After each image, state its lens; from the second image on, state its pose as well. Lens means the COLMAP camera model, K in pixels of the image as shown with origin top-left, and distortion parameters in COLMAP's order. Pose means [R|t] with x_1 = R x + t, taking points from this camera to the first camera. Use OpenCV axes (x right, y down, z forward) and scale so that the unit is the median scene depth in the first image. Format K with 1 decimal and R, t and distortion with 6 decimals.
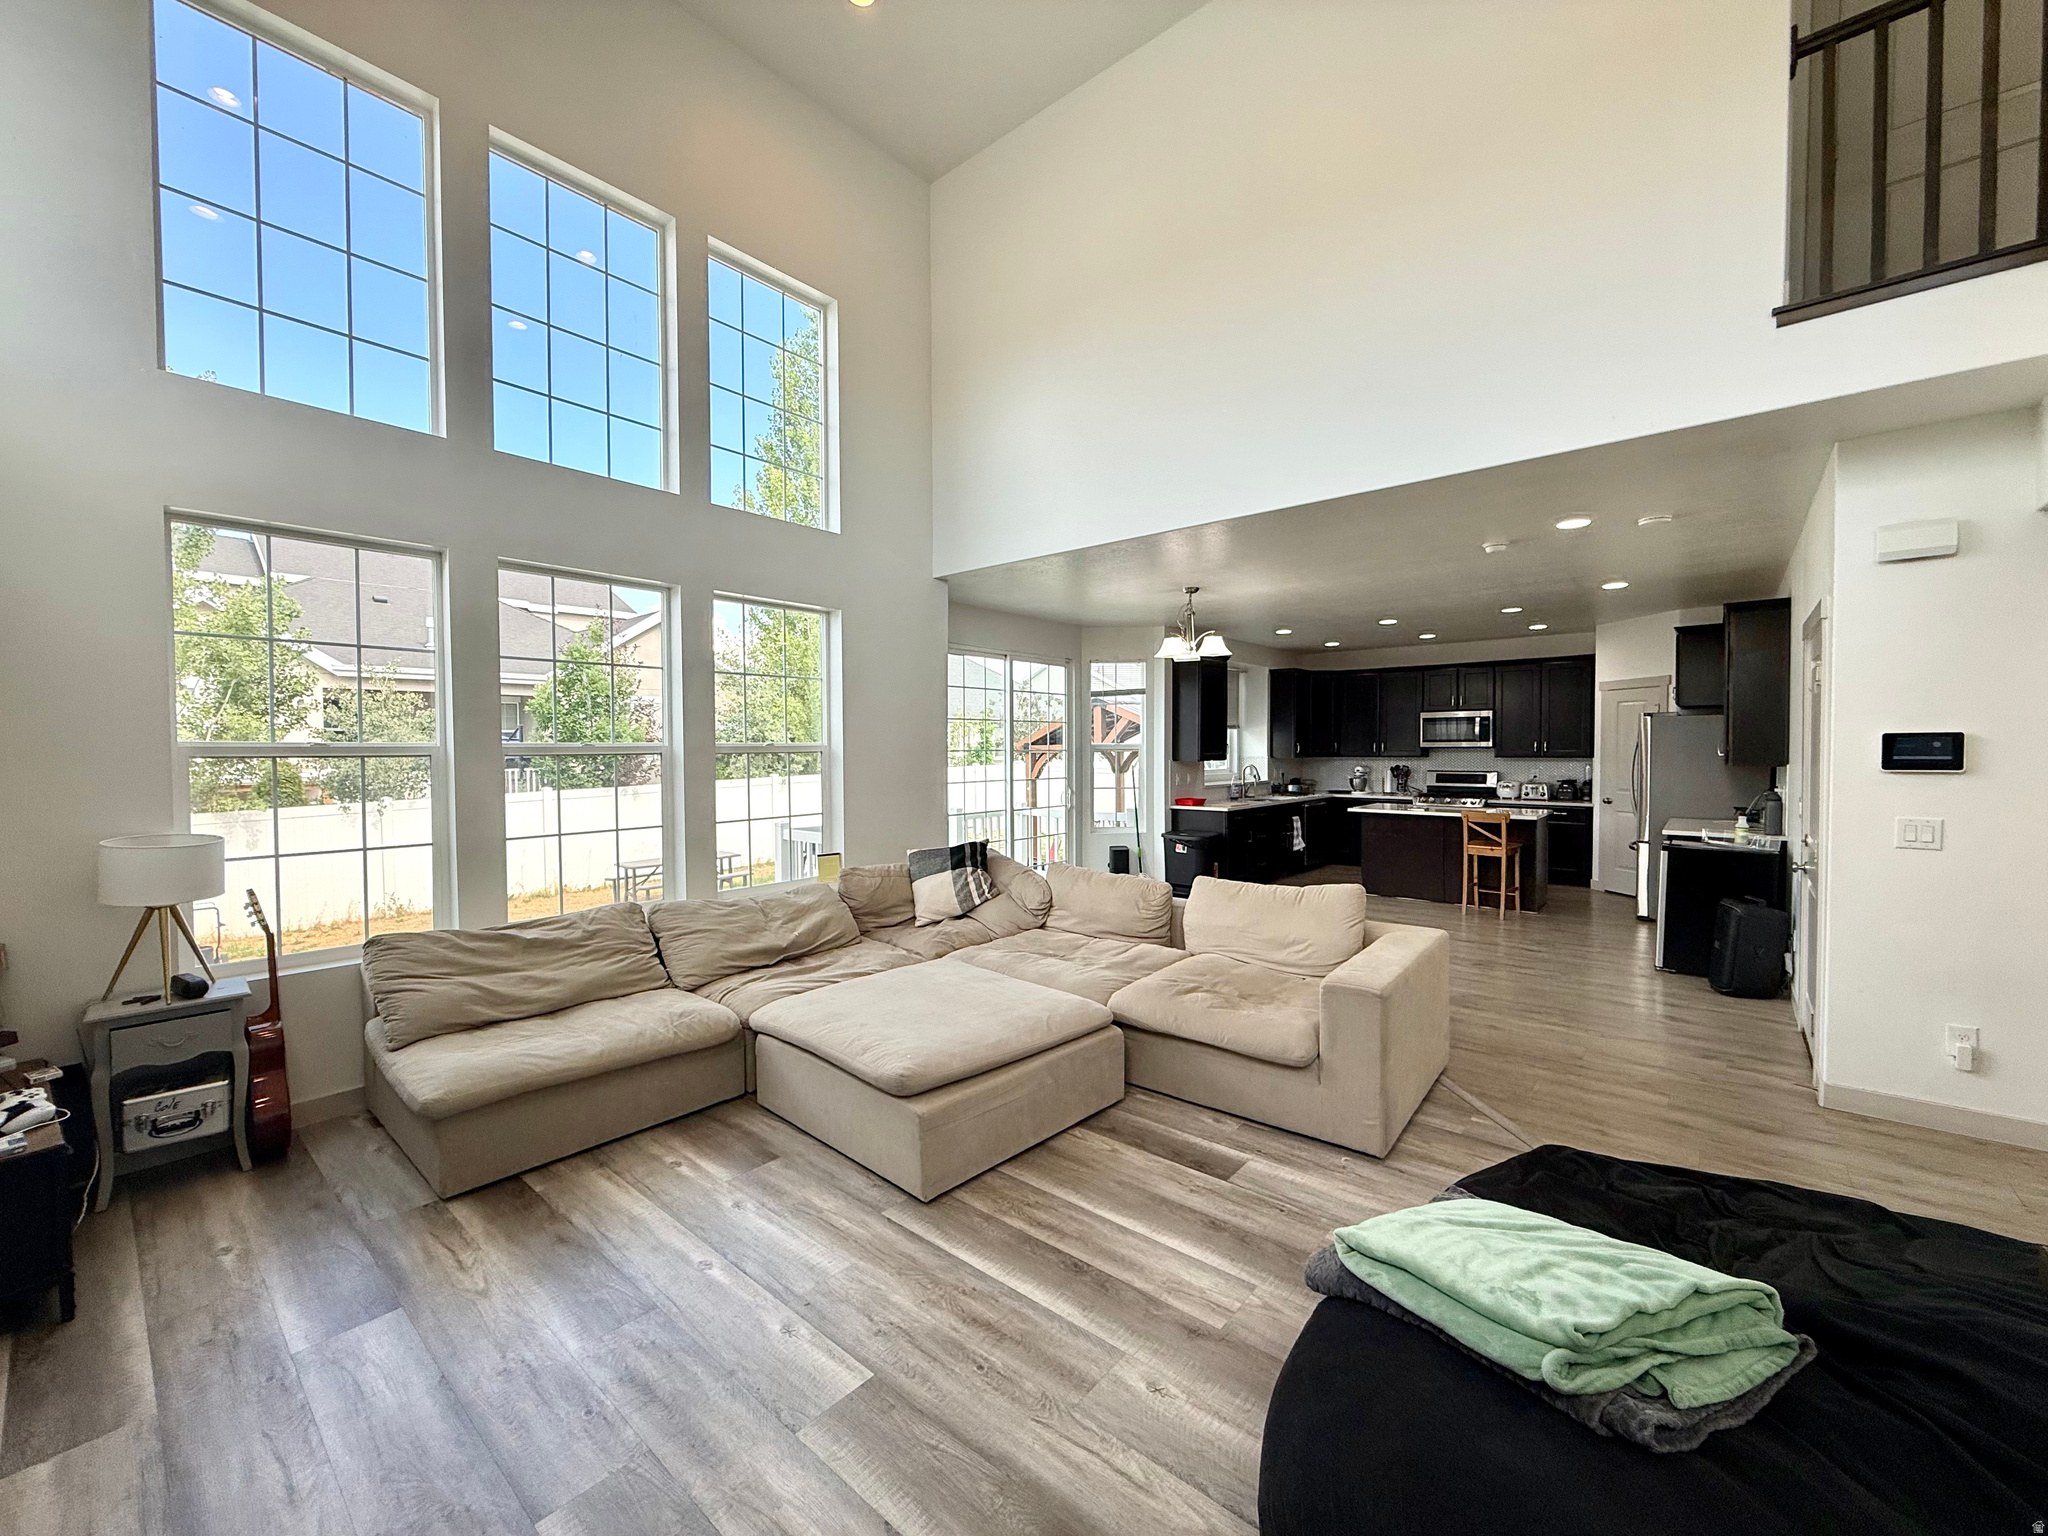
lens RADIAL K [[814.0, 0, 1018.9], [0, 814.0, 773.4], [0, 0, 1]] dist [0.001572, 0.000977]
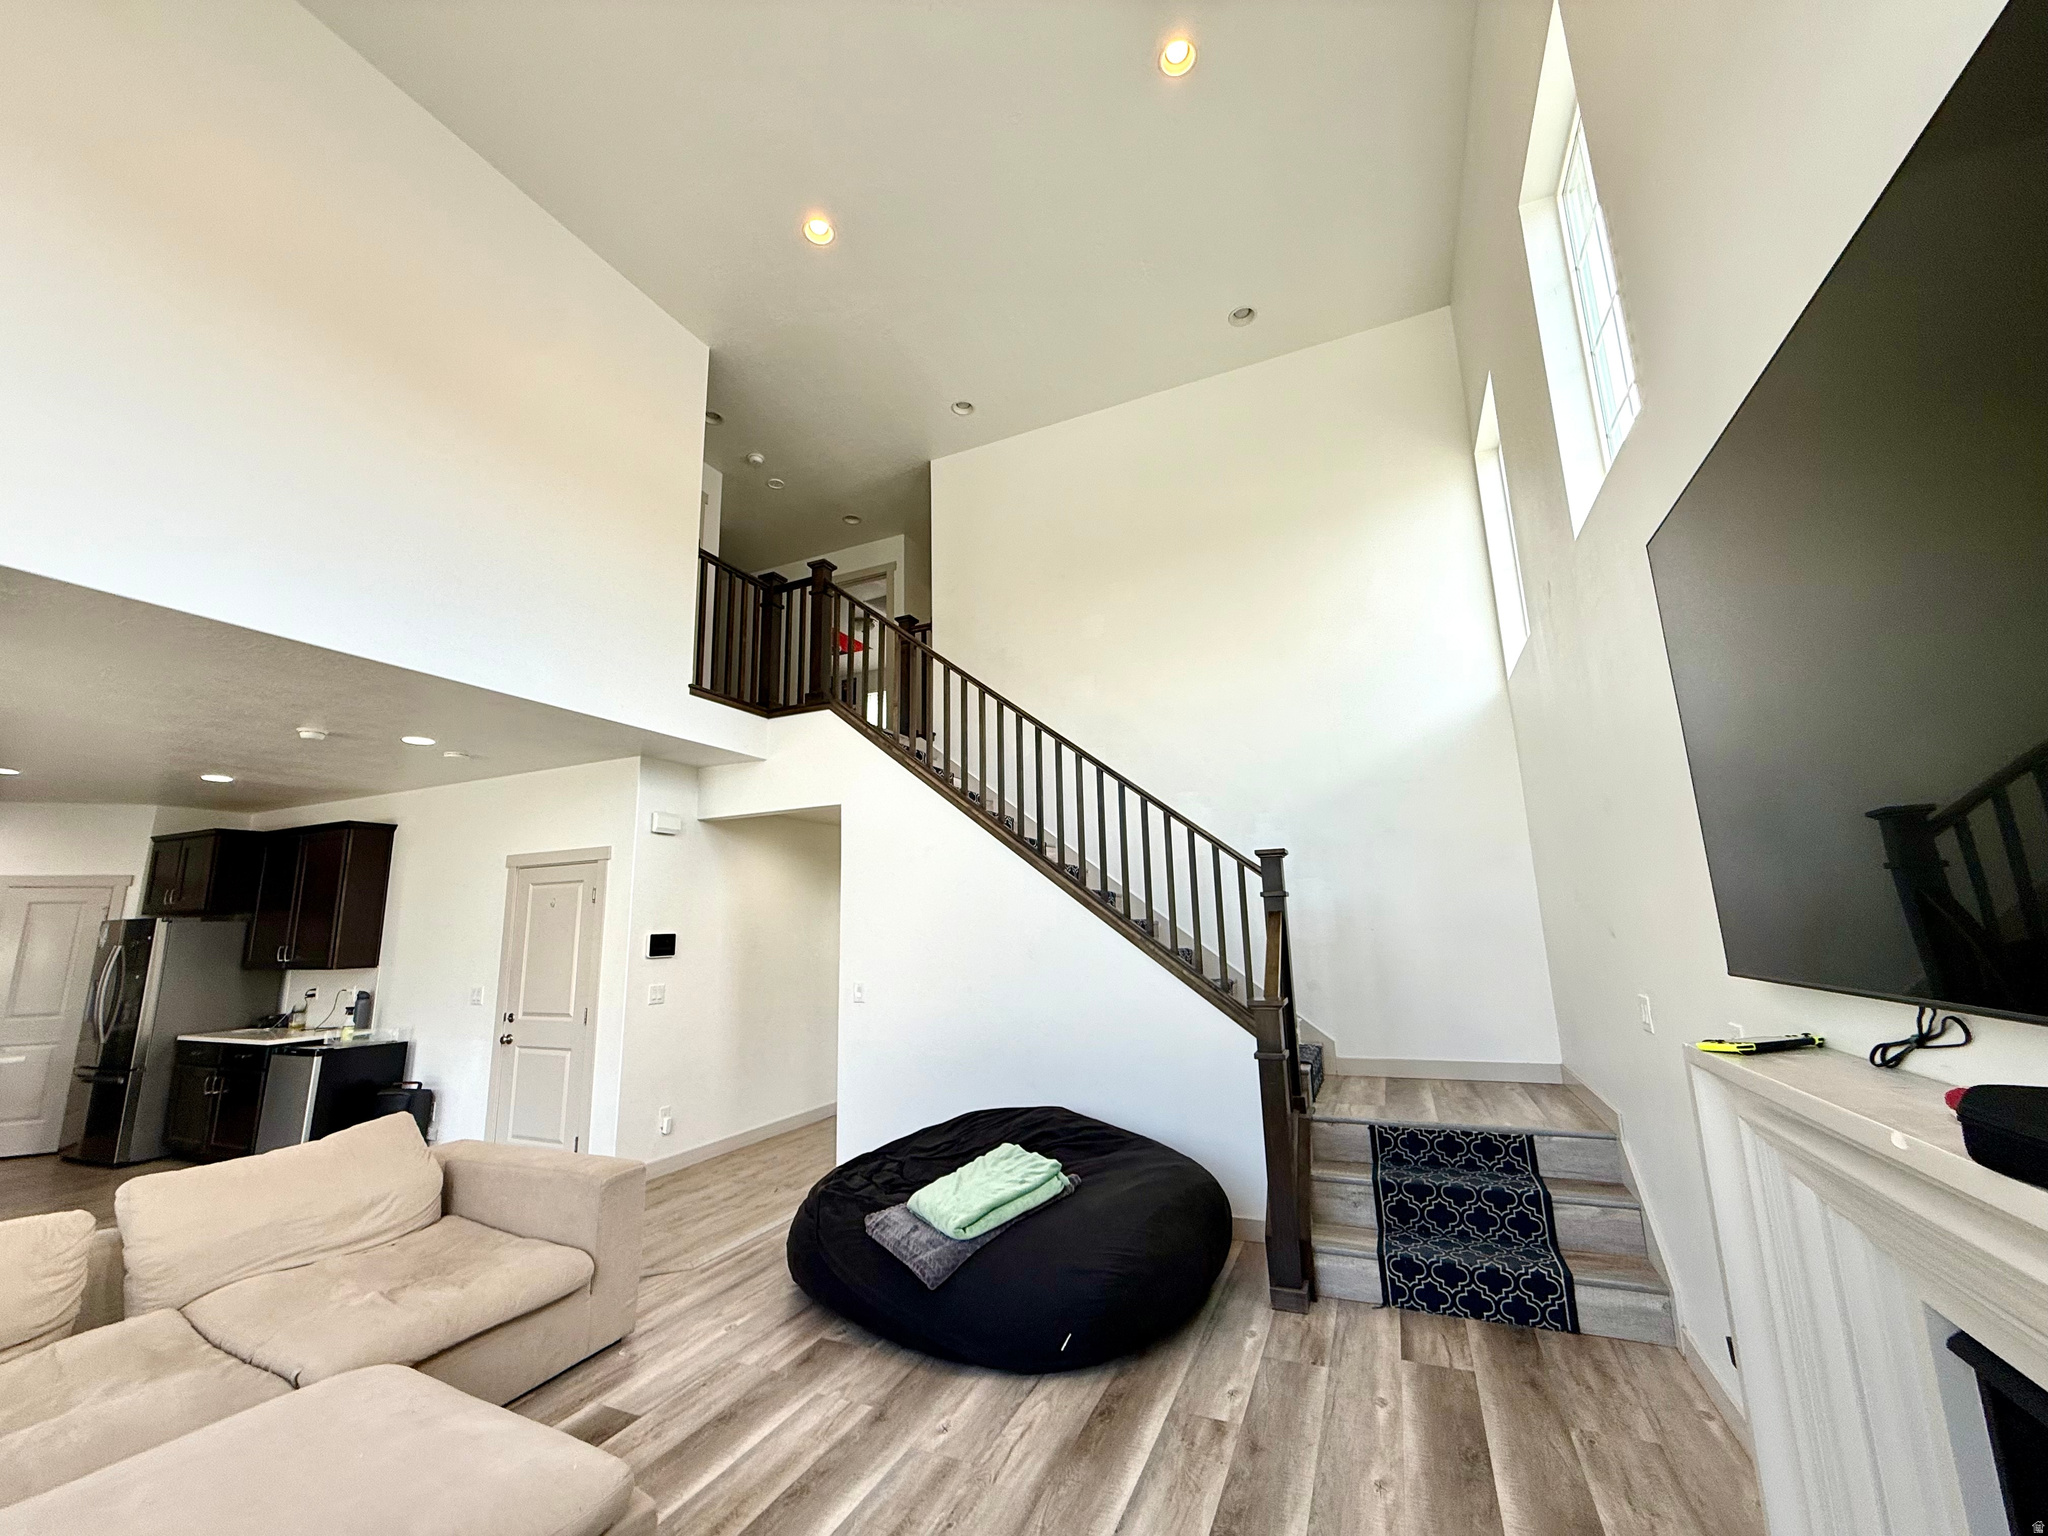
lens RADIAL K [[814.0, 0, 1023.0], [0, 814.0, 765.9], [0, 0, 1]] dist [0.001572, 0.000977]
pose [[-0.290395, 0.202538, 0.935227, -0.833690], [0.055474, 0.979263, -0.194850, -0.020693], [-0.955298, -0.004703, -0.295609, 0.803031]]
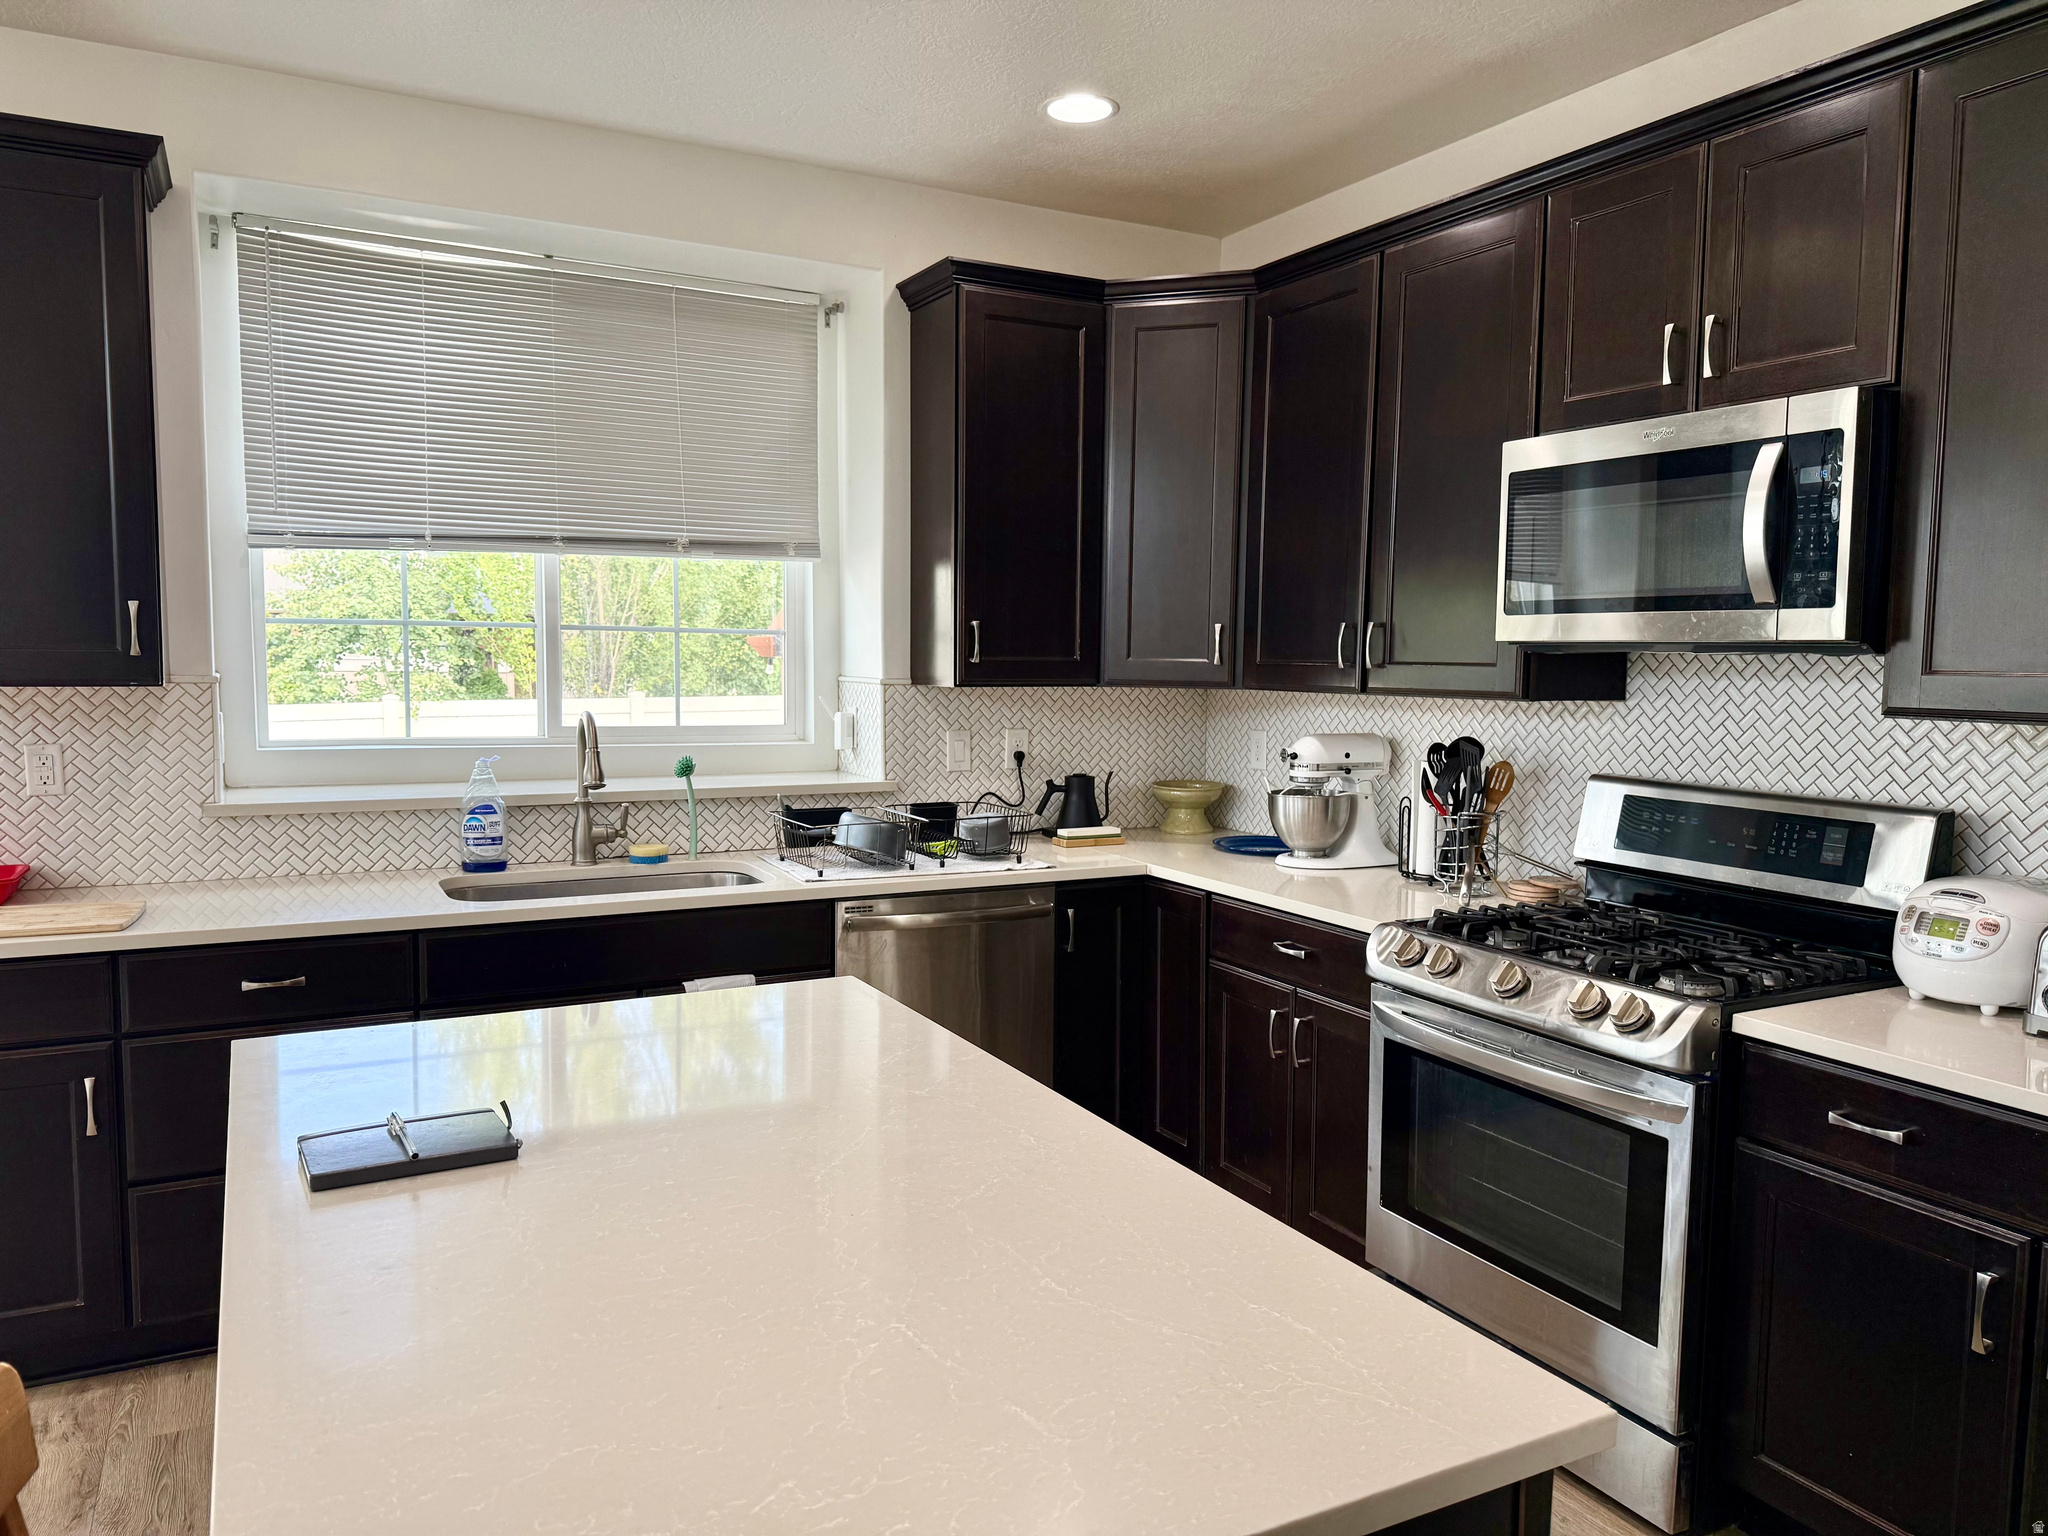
lens RADIAL K [[1462.2, 0, 1028.5], [0, 1462.2, 768.7], [0, 0, 1]] dist [0.027535, -0.015387]
pose [[0.933796, 0.048388, -0.354520, 1.576135], [-0.031837, 0.998120, 0.052374, -0.056456], [0.356387, -0.037620, 0.933581, 2.054870]]
